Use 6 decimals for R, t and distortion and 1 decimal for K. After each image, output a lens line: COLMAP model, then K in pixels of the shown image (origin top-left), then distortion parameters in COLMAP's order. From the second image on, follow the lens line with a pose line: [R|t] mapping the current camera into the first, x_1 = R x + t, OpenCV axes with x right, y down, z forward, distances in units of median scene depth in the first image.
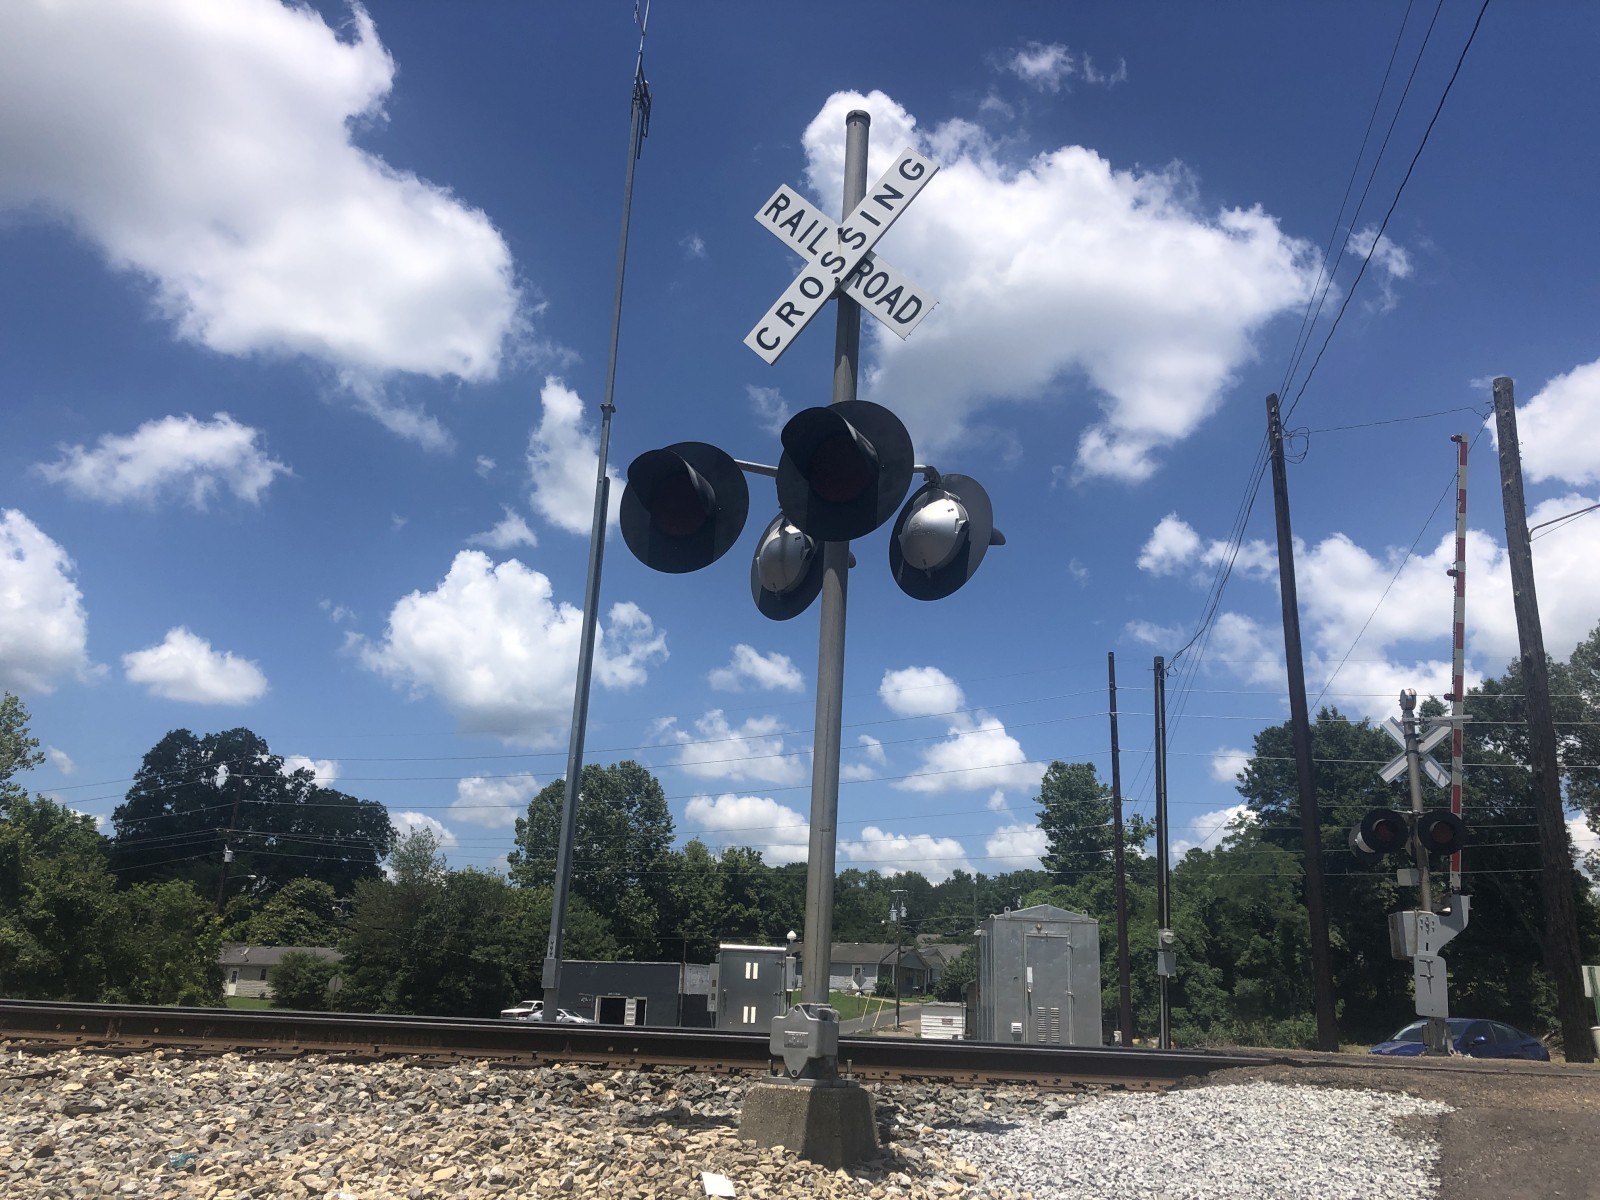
lens RADIAL K [[1291.1, 0, 808.9], [0, 1291.1, 573.1], [0, 0, 1]] dist [0.024845, -0.014800]
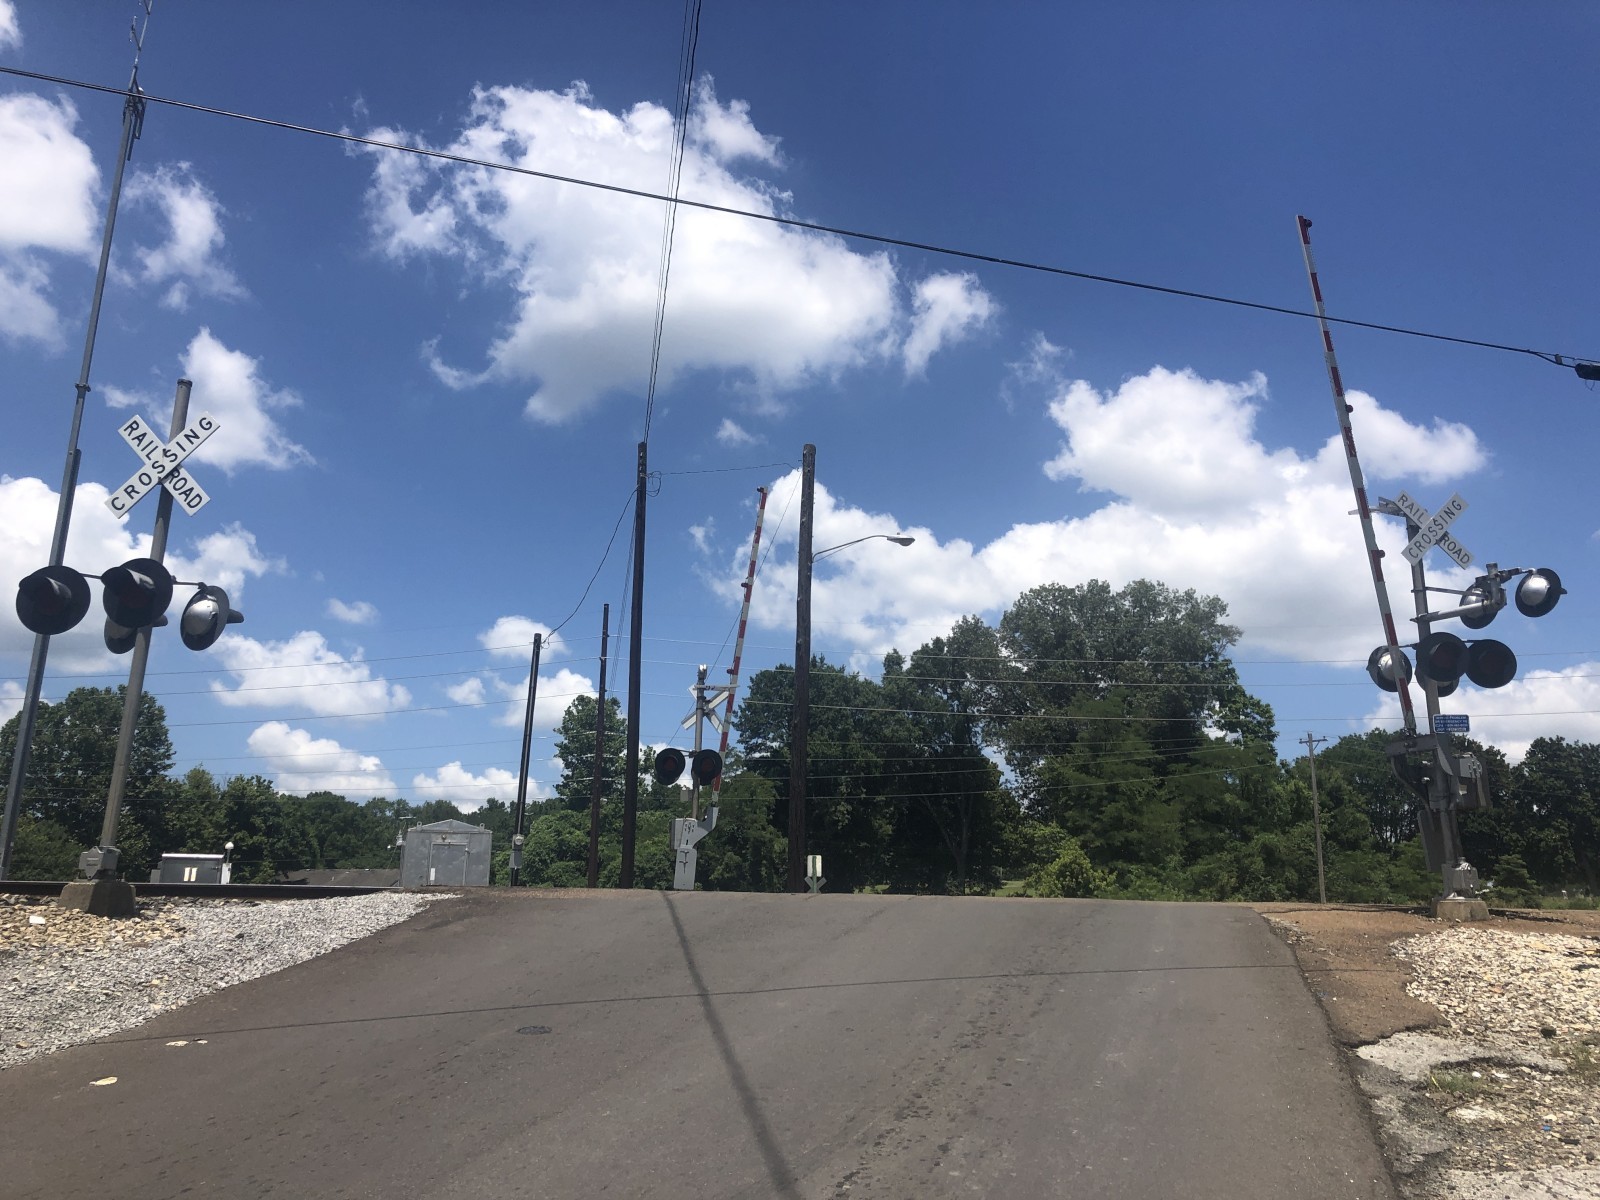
lens RADIAL K [[1291.1, 0, 807.2], [0, 1291.1, 571.4], [0, 0, 1]] dist [0.024845, -0.014800]
pose [[0.942734, 0.058531, 0.328369, 0.019105], [-0.075478, 0.996381, 0.039091, -0.014960], [-0.324893, -0.061637, 0.943740, -0.071015]]
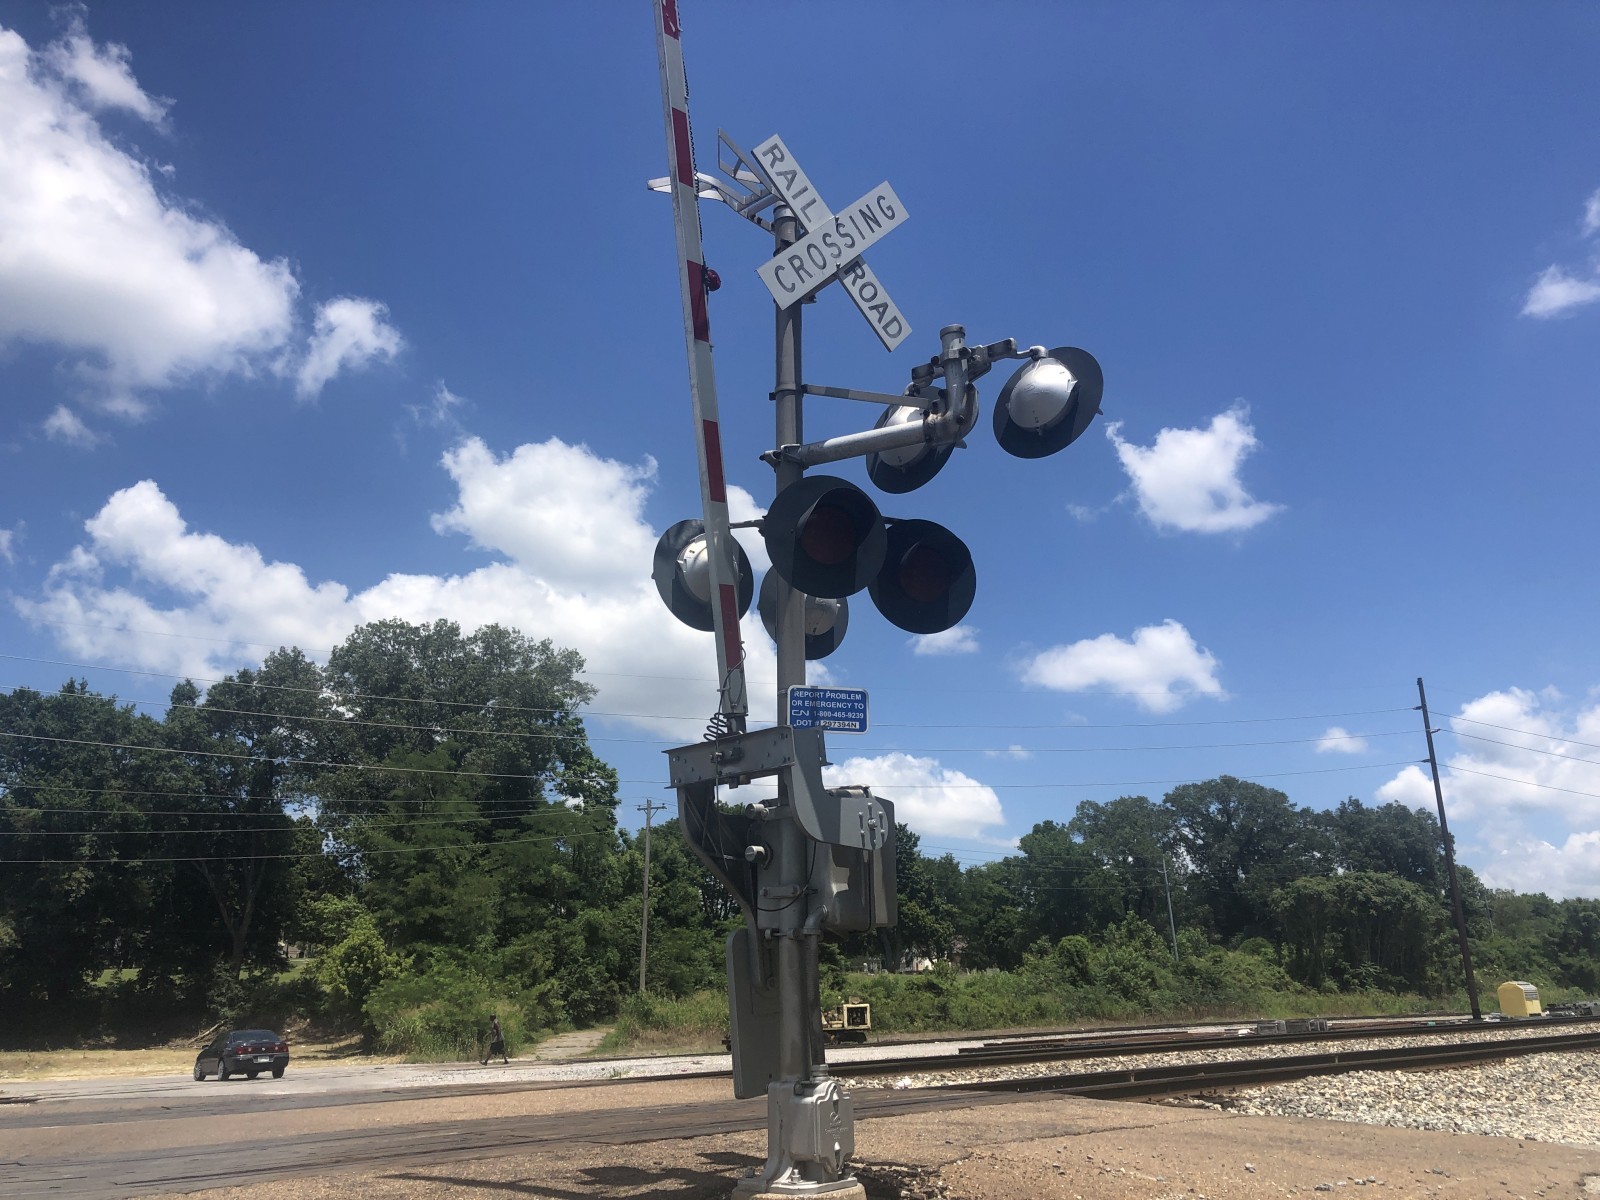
lens RADIAL K [[1291.1, 0, 809.8], [0, 1291.1, 595.3], [0, 0, 1]] dist [0.024845, -0.014800]
pose [[0.681666, 0.168508, 0.711994, 0.103951], [-0.184903, 0.981206, -0.055196, 0.002677], [-0.707914, -0.094024, 0.700013, 0.012789]]
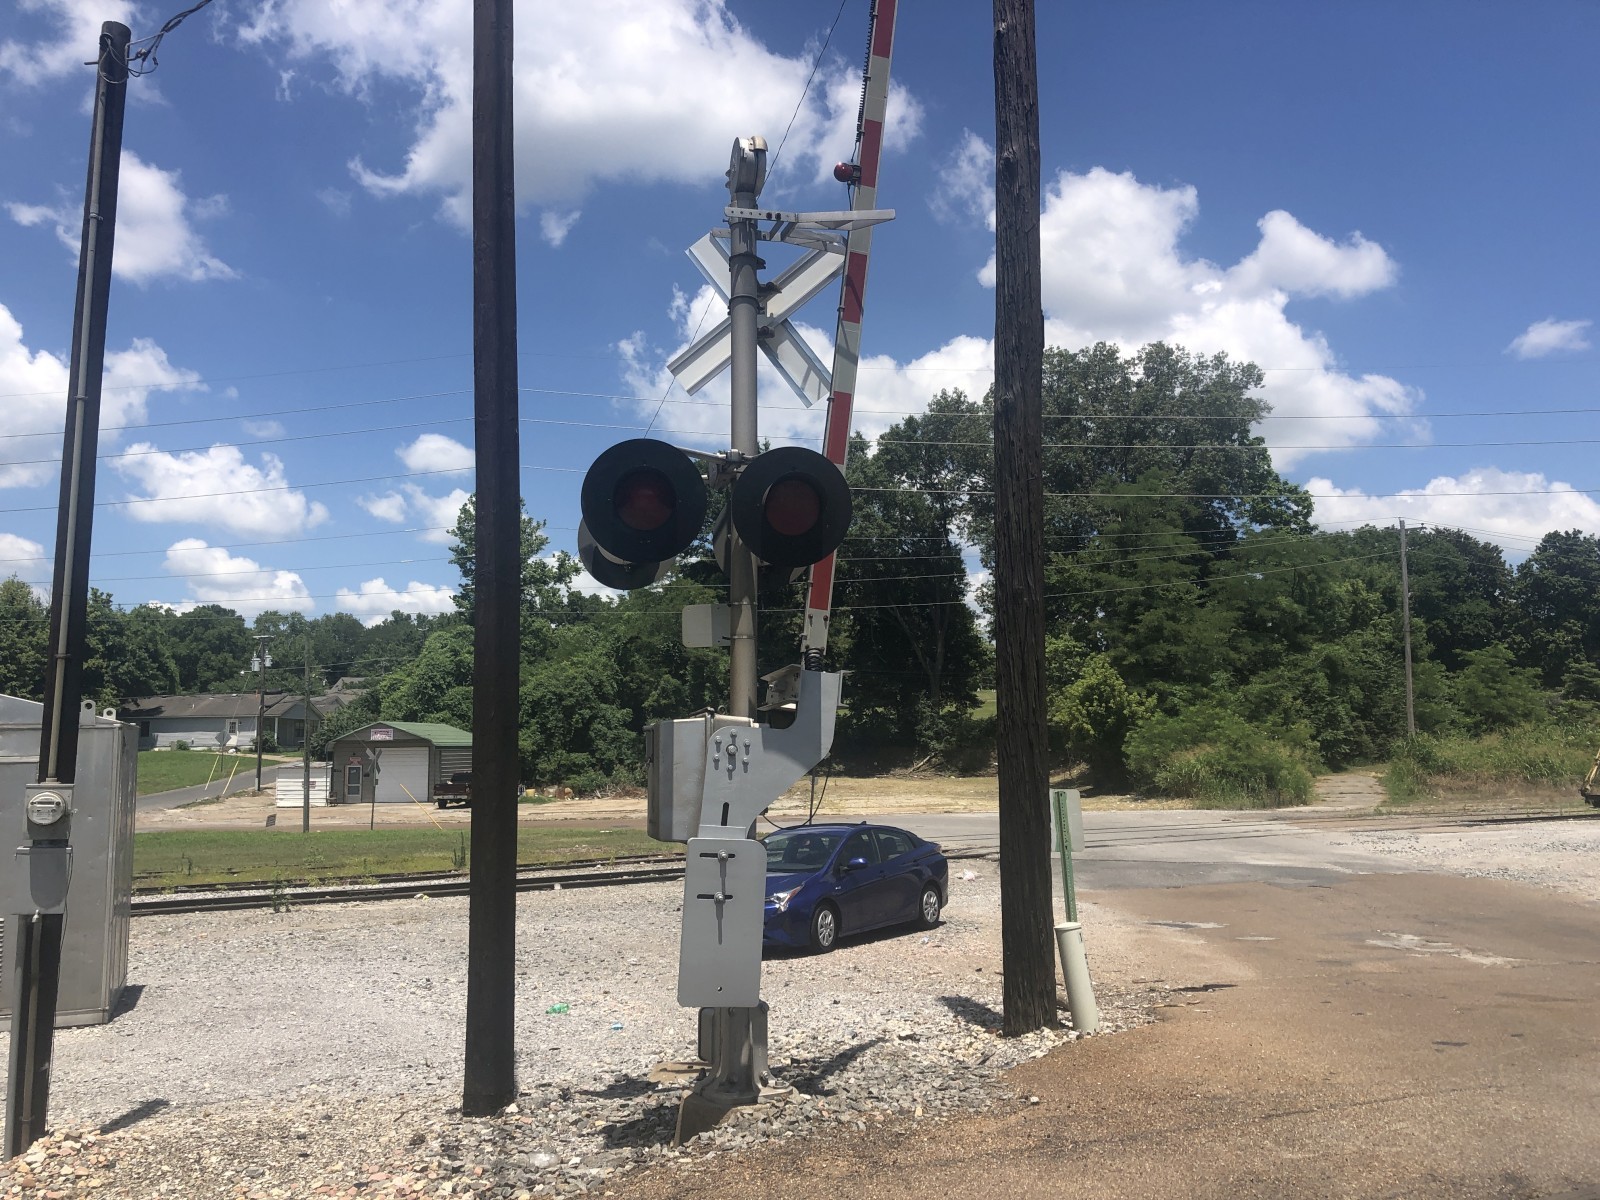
lens RADIAL K [[1291.1, 0, 800.7], [0, 1291.1, 603.1], [0, 0, 1]] dist [0.024845, -0.014800]
pose [[0.920566, -0.008866, 0.390487, 0.062926], [-0.076979, 0.976015, 0.203638, 0.027639], [-0.382927, -0.217522, 0.897804, 0.120724]]
